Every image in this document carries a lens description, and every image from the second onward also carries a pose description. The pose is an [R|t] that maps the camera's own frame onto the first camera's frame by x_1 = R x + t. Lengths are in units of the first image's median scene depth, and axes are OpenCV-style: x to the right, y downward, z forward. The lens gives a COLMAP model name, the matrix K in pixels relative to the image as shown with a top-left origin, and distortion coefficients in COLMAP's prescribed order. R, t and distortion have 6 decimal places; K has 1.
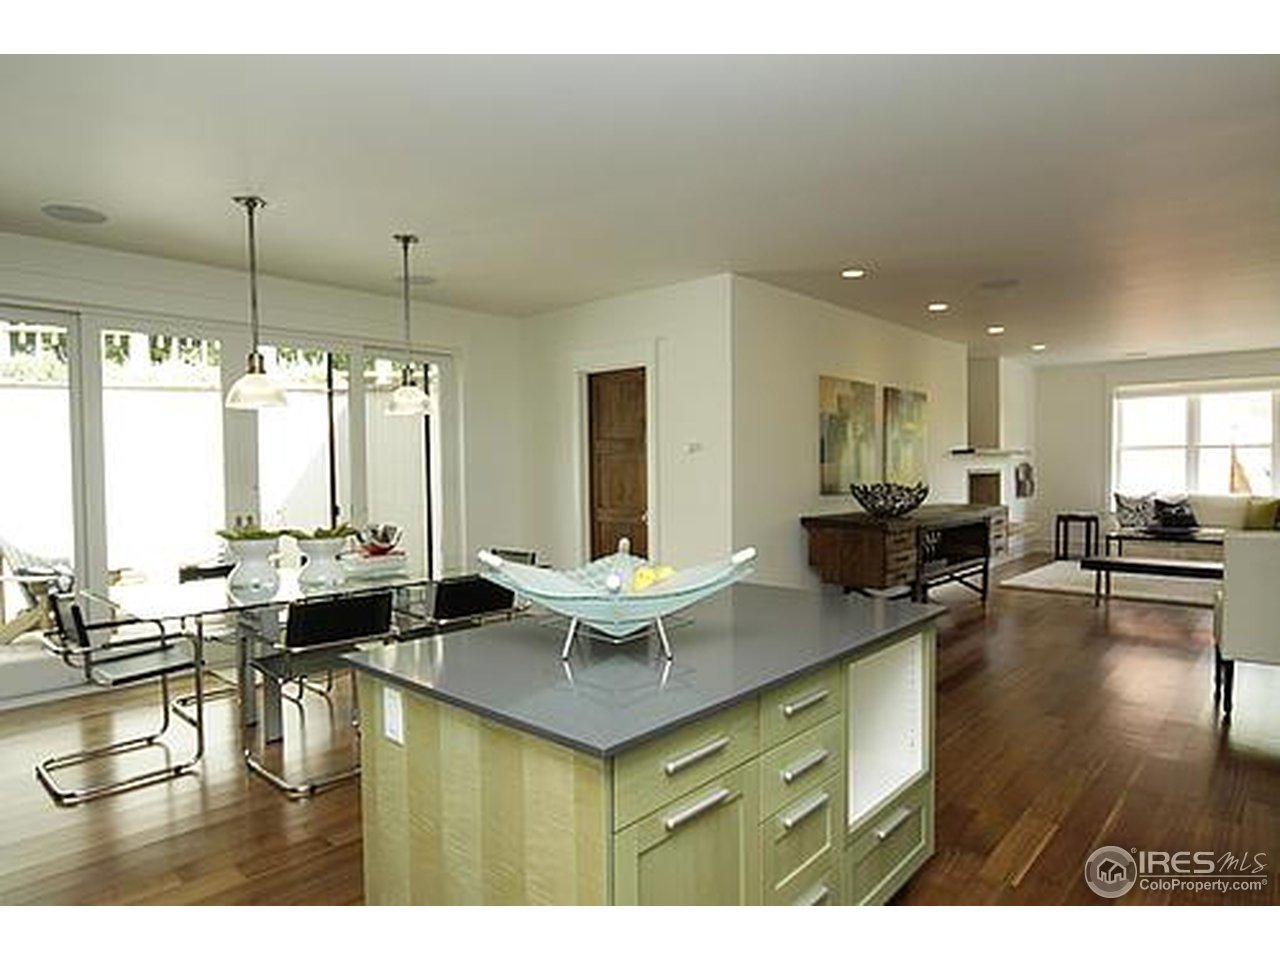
lens RADIAL K [[751.8, 0, 640.0], [0, 751.8, 480.0], [0, 0, 1]] dist [-0.004798, -0.001048]
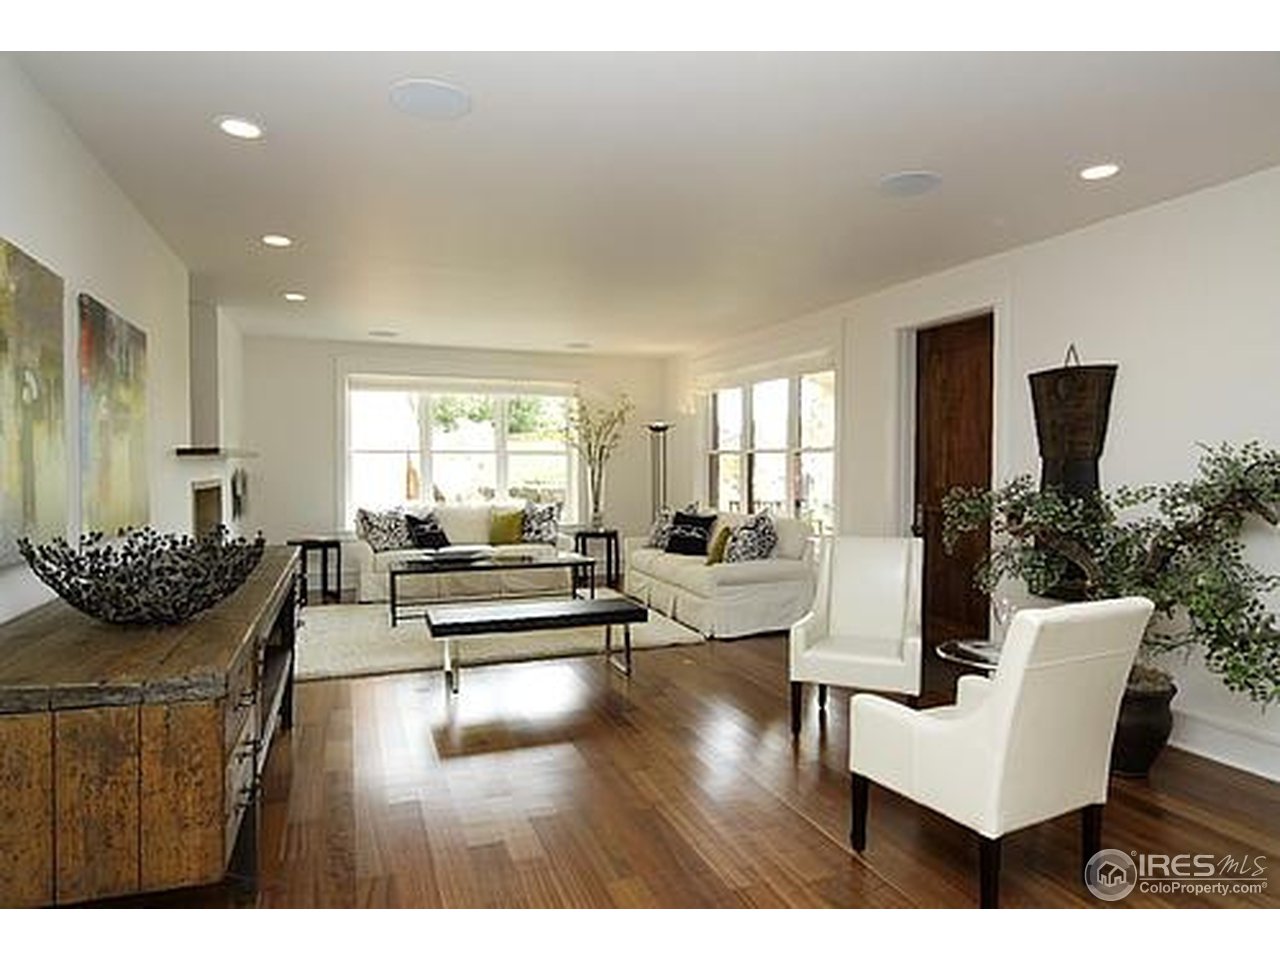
lens RADIAL K [[751.8, 0, 640.0], [0, 751.8, 480.0], [0, 0, 1]] dist [-0.004798, -0.001048]
pose [[0.445275, -0.013911, 0.895286, 0.067249], [0.016662, 0.999835, 0.007249, -0.013719], [-0.895239, 0.011690, 0.445433, 0.406131]]
